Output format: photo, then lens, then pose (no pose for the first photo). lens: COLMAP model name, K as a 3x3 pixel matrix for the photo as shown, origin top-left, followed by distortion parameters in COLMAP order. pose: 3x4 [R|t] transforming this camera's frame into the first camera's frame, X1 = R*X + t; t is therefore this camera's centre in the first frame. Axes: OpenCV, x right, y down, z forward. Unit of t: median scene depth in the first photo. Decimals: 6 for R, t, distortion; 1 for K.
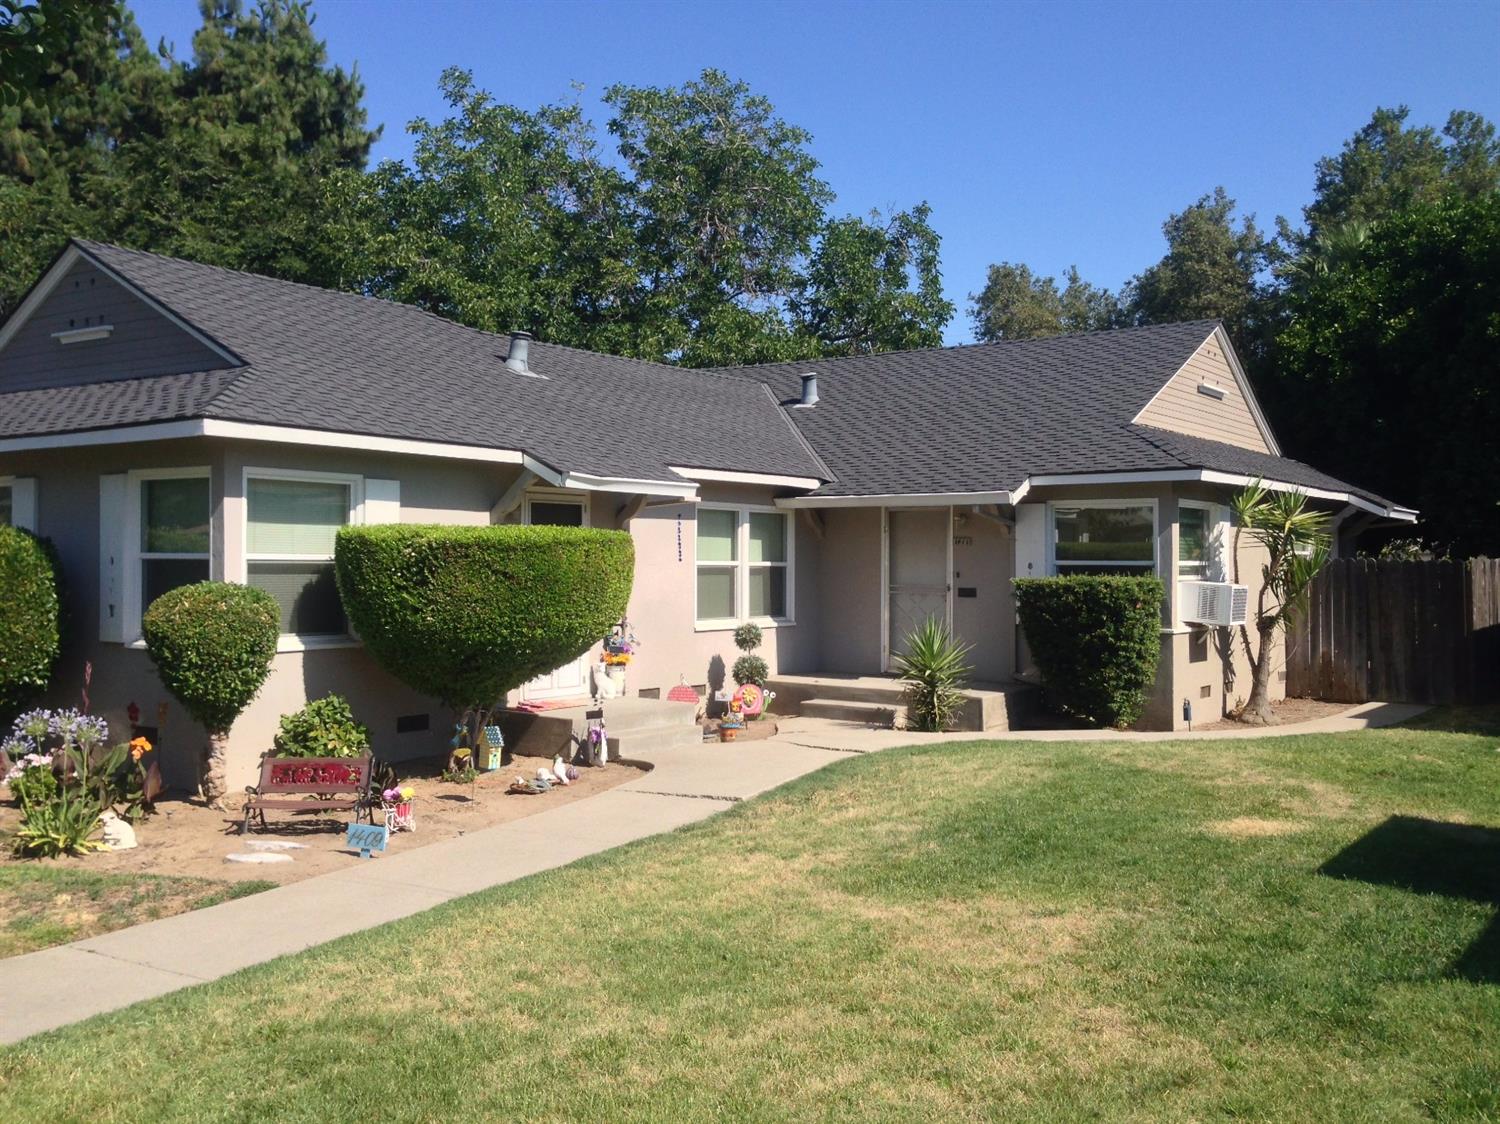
lens RADIAL K [[1407.5, 0, 750.6], [0, 1407.5, 558.6], [0, 0, 1]] dist [0.061265, 0.000000]
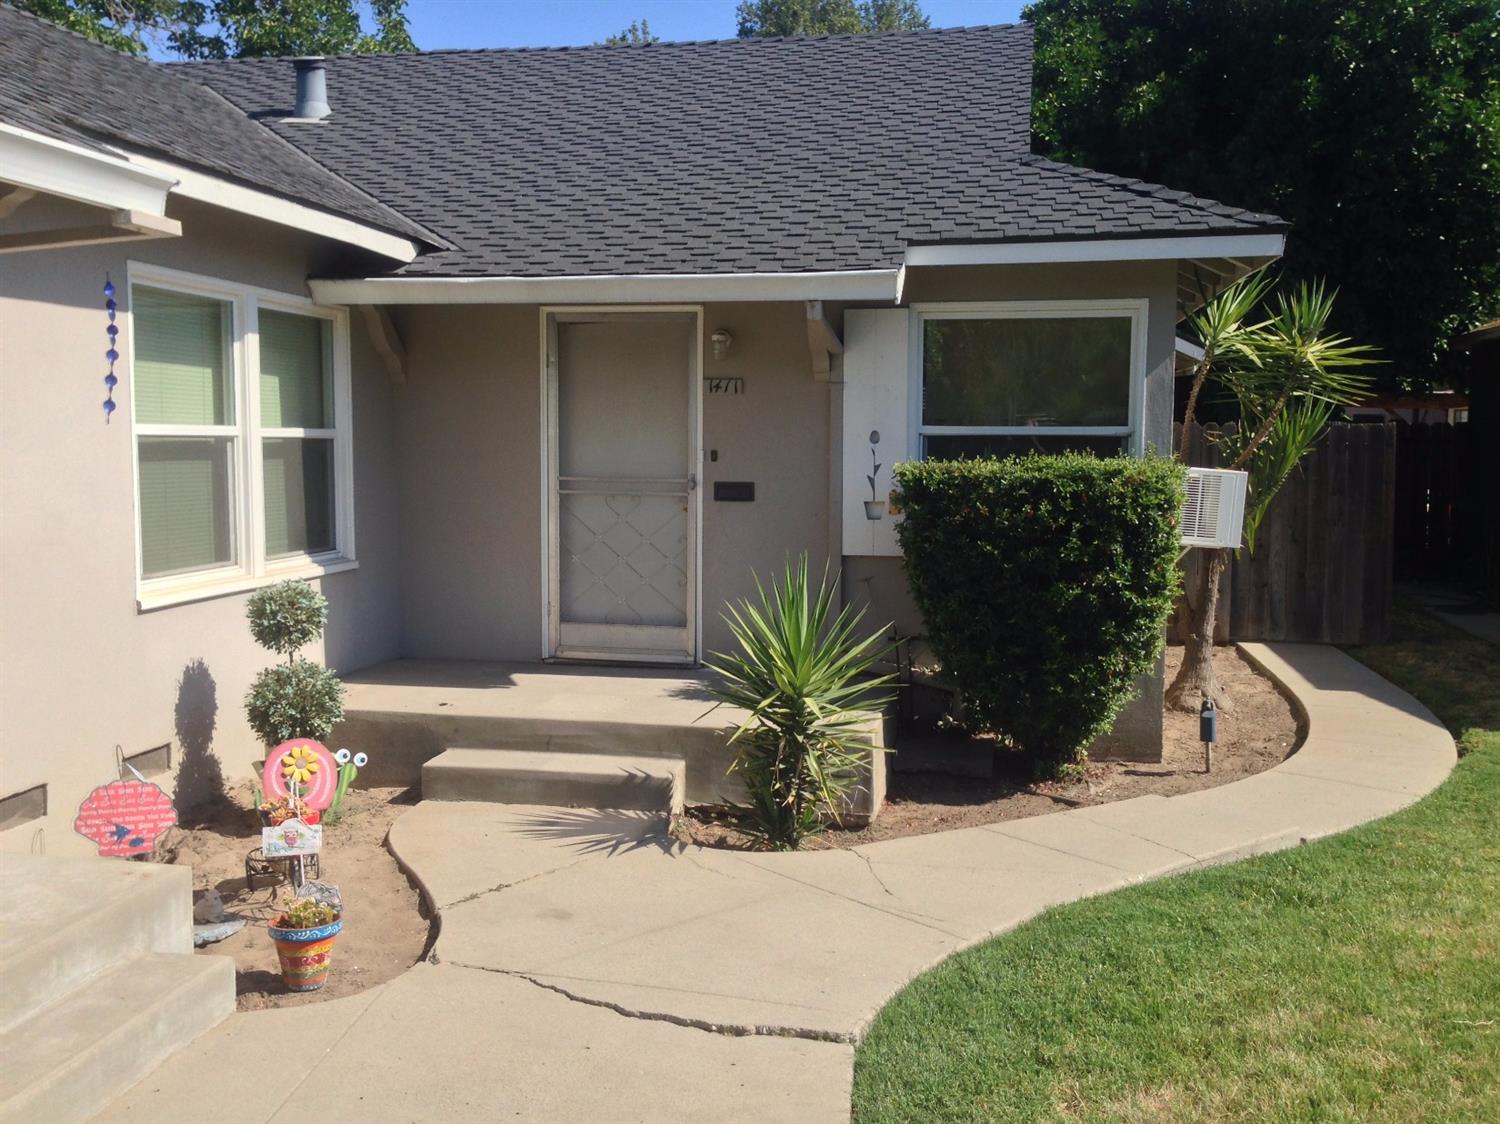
lens RADIAL K [[1407.5, 0, 739.5], [0, 1407.5, 554.2], [0, 0, 1]] dist [0.061265, 0.000000]
pose [[0.905885, -0.036456, 0.421952, -0.051431], [-0.001066, 0.996089, 0.088349, 0.002516], [-0.423522, -0.080484, 0.902303, 0.561513]]
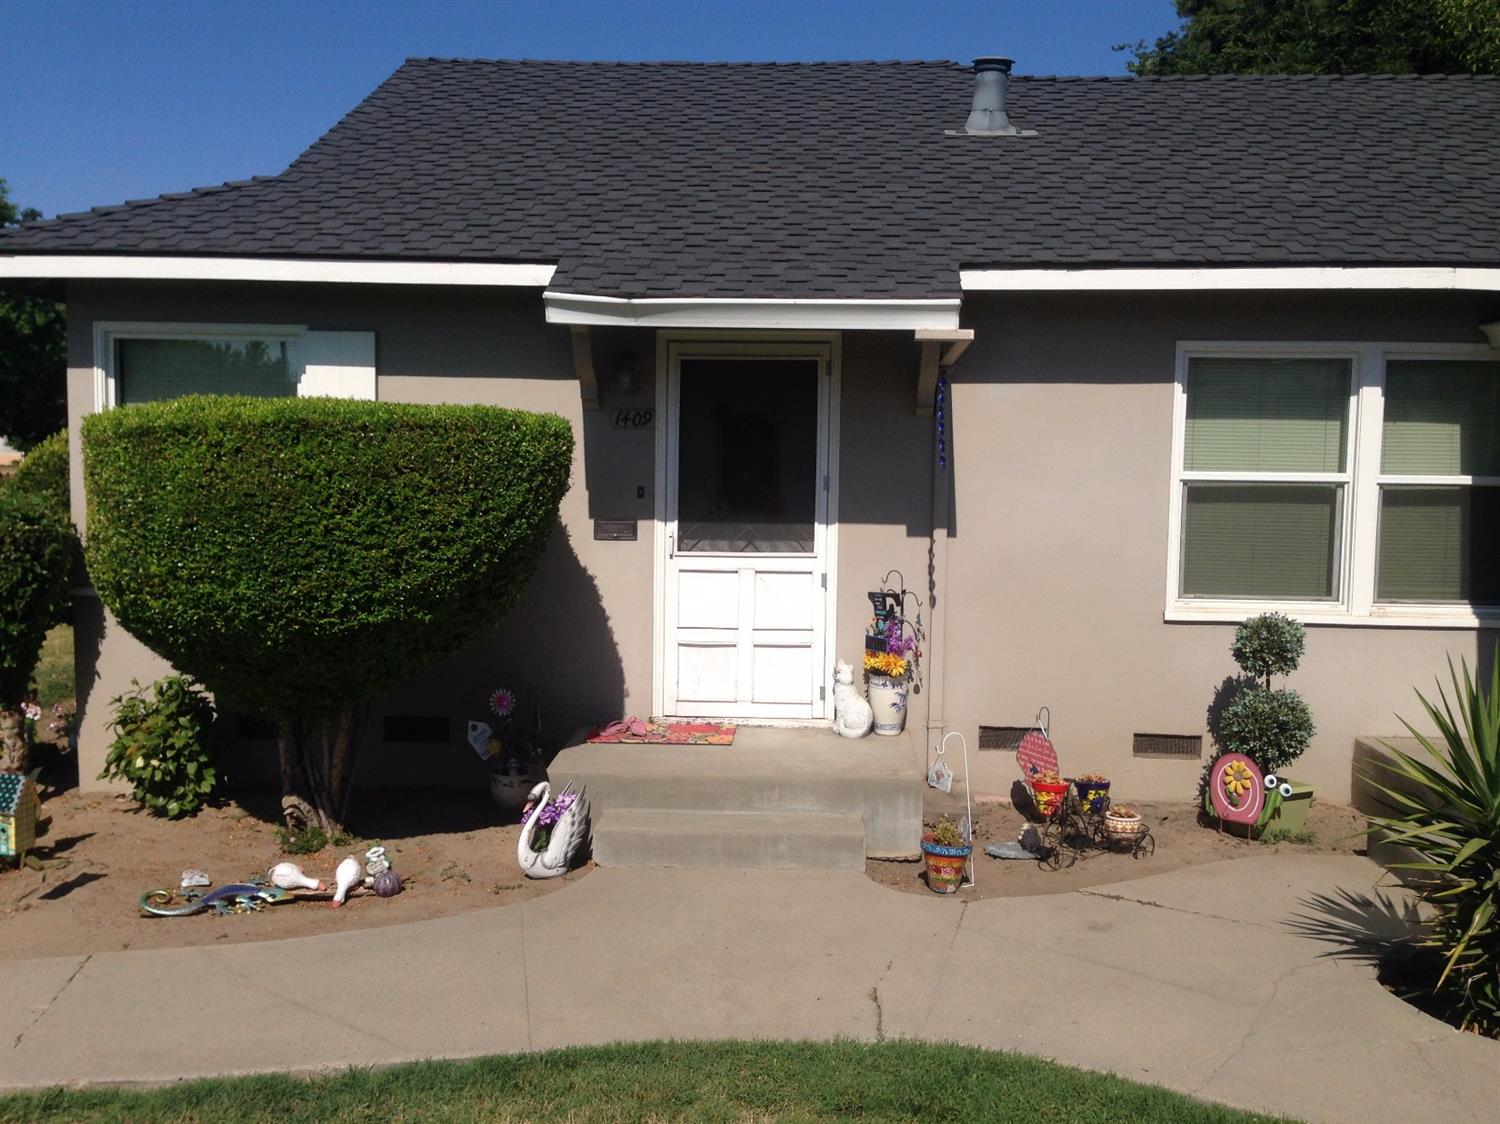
lens RADIAL K [[1407.5, 0, 798.3], [0, 1407.5, 563.2], [0, 0, 1]] dist [0.061265, 0.000000]
pose [[0.546746, 0.067756, -0.834553, 0.273311], [-0.007416, 0.997073, 0.076092, -0.002563], [0.837266, -0.035415, 0.545648, 0.610549]]
